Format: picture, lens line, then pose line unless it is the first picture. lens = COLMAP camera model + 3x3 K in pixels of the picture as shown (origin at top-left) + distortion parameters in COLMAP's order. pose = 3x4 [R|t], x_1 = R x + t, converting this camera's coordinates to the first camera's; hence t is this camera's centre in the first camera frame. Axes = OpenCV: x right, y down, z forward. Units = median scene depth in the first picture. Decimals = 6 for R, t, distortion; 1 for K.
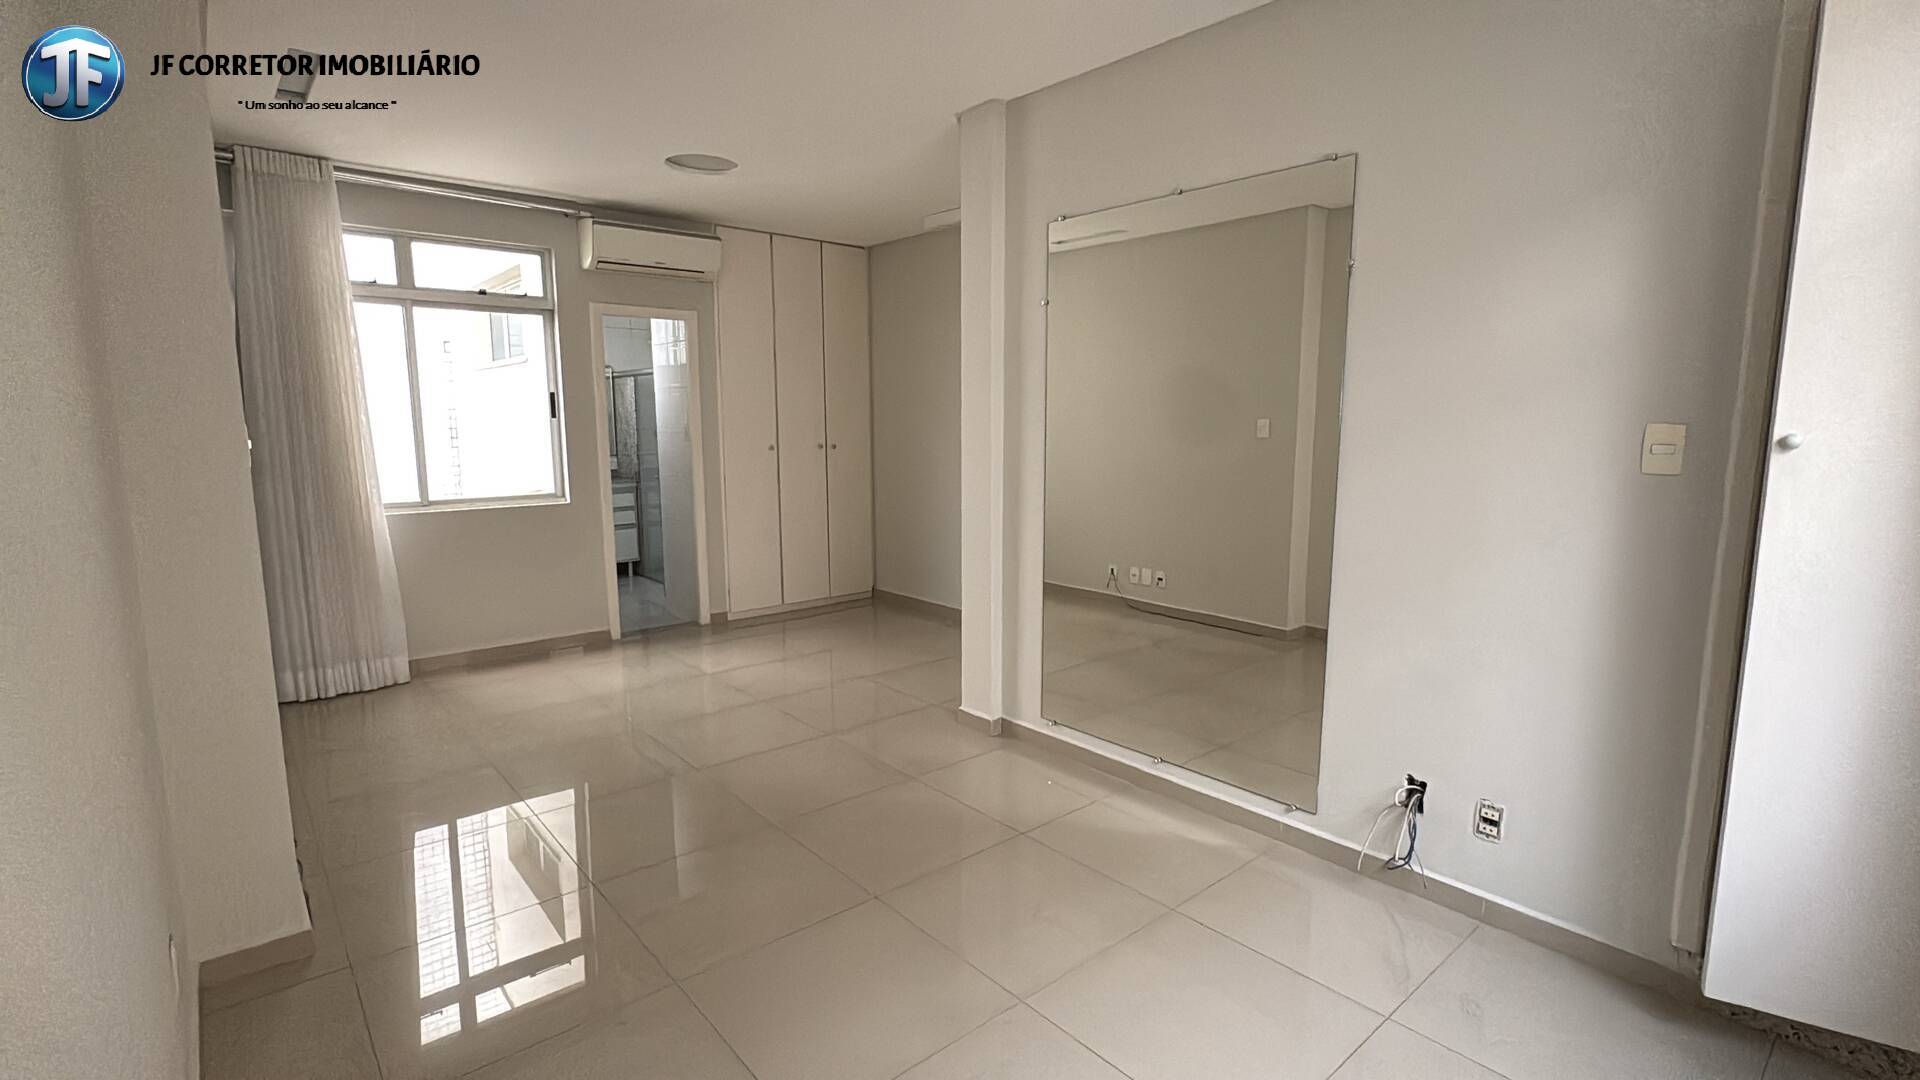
lens RADIAL K [[860.5, 0, 954.4], [0, 860.5, 537.7], [0, 0, 1]] dist [-0.007328, -0.000187]
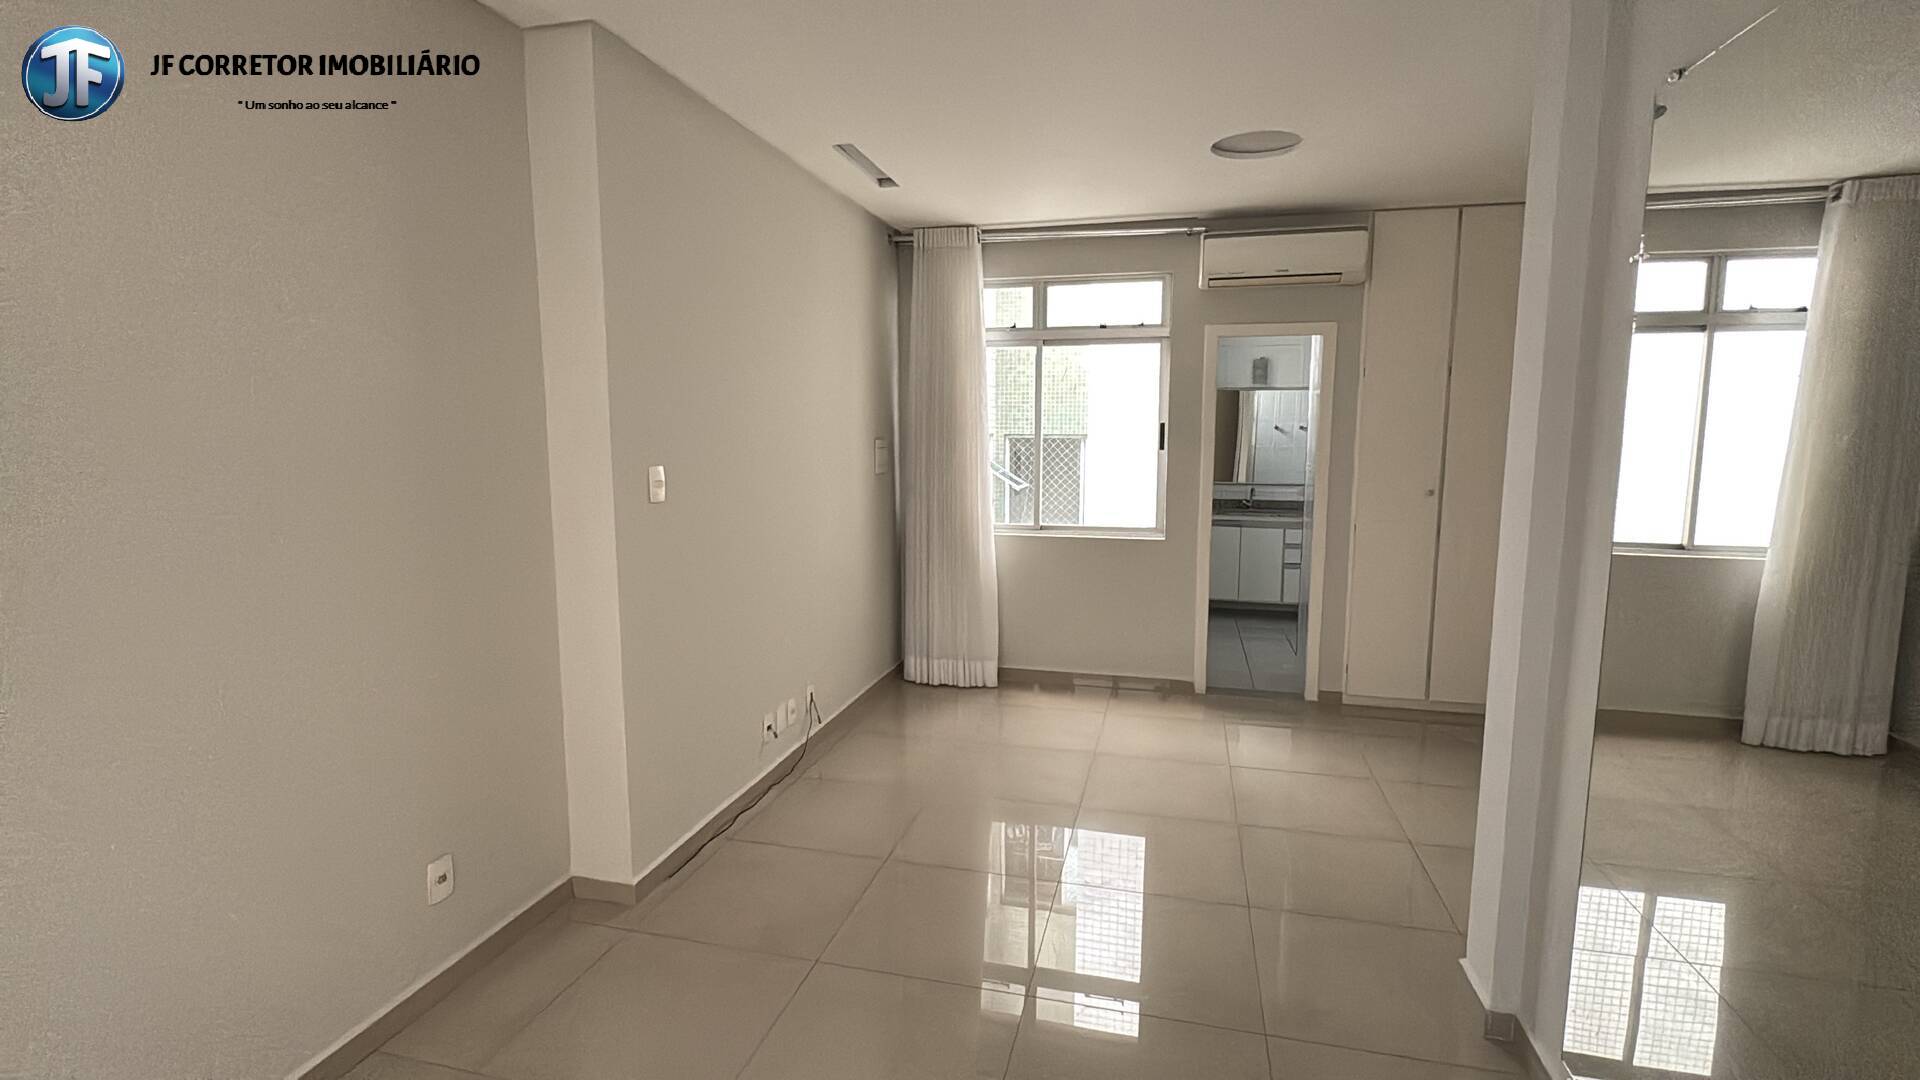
lens RADIAL K [[874.6, 0, 958.8], [0, 874.6, 539.8], [0, 0, 1]] dist [-0.002609, 0.000179]
pose [[0.577359, 0.100048, -0.810337, 0.212211], [-0.118844, 0.992192, 0.037826, -0.052743], [0.807795, 0.074464, 0.584741, 0.270152]]
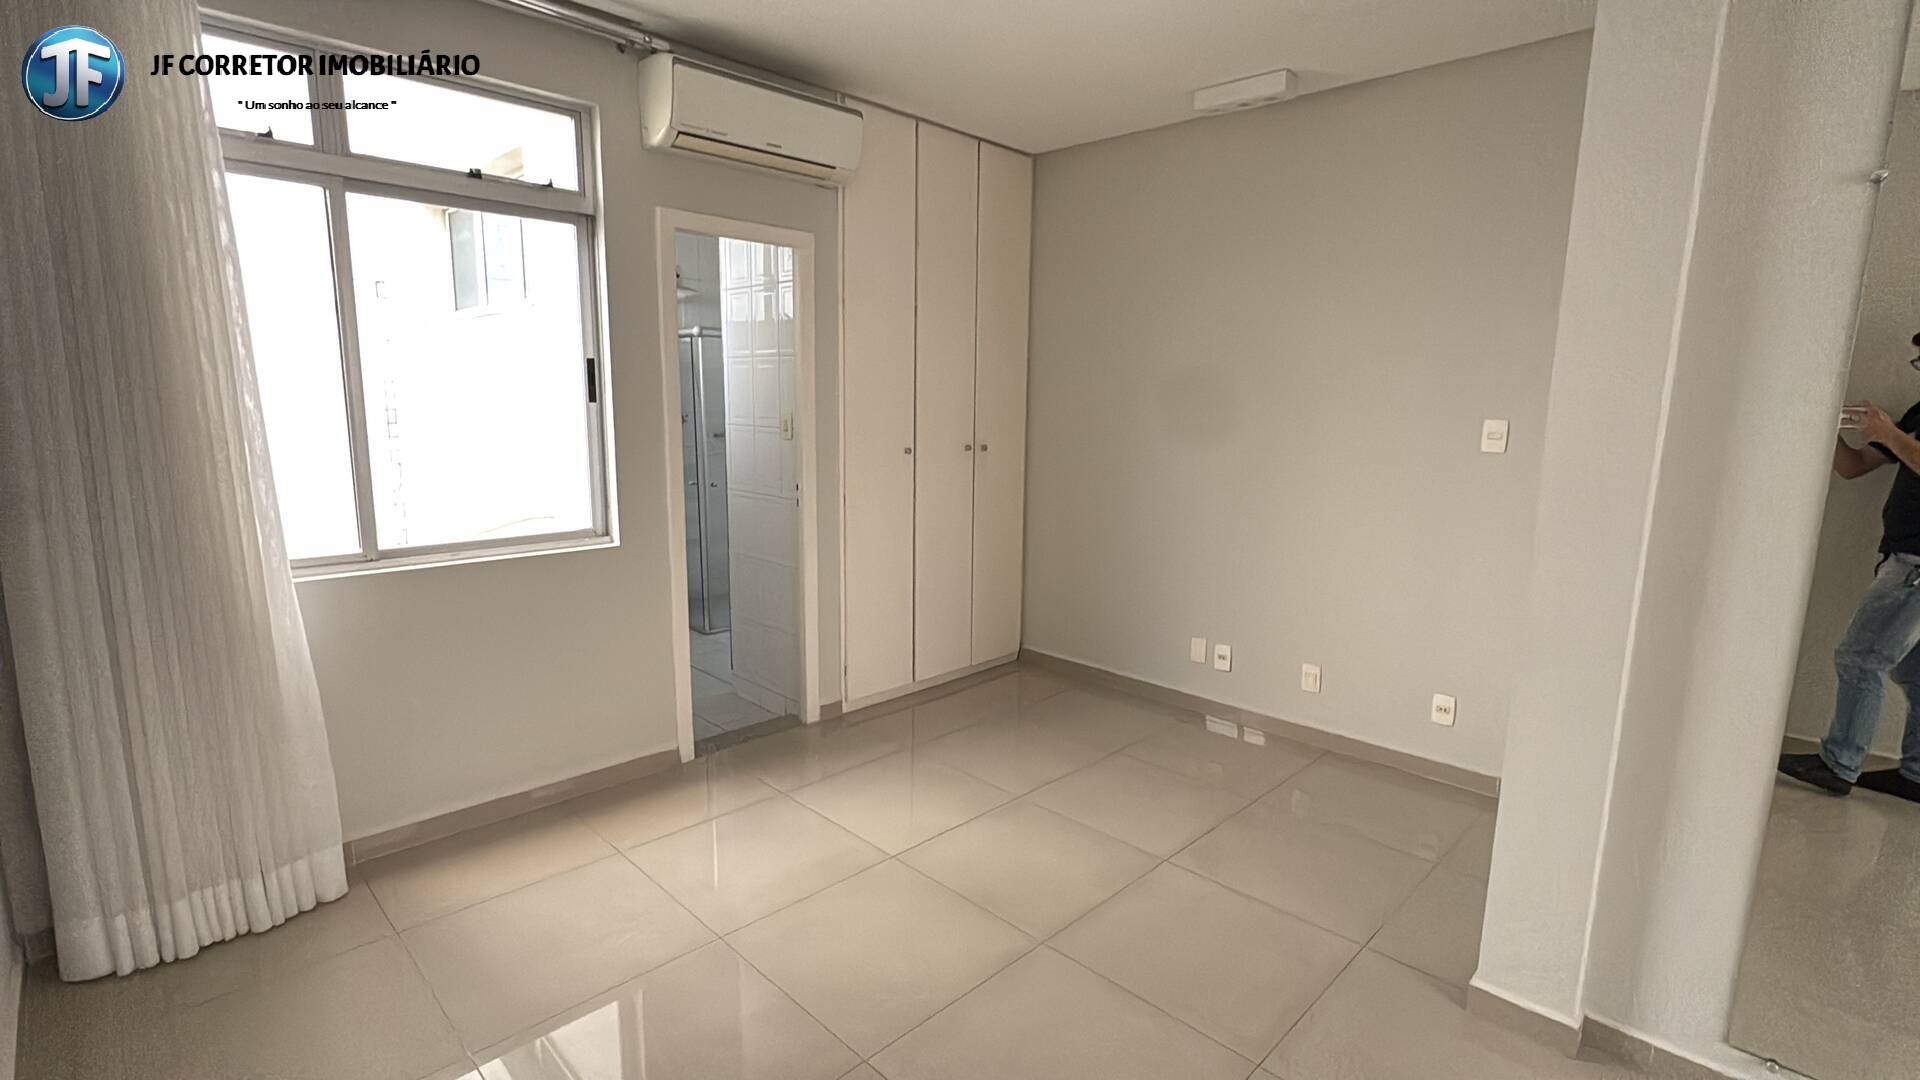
lens RADIAL K [[874.6, 0, 958.8], [0, 874.6, 539.8], [0, 0, 1]] dist [-0.002609, 0.000179]
pose [[0.996851, 0.005225, 0.079125, -0.276334], [-0.007113, 0.999696, 0.023599, -0.064107], [-0.078977, -0.024088, 0.996585, 0.399671]]
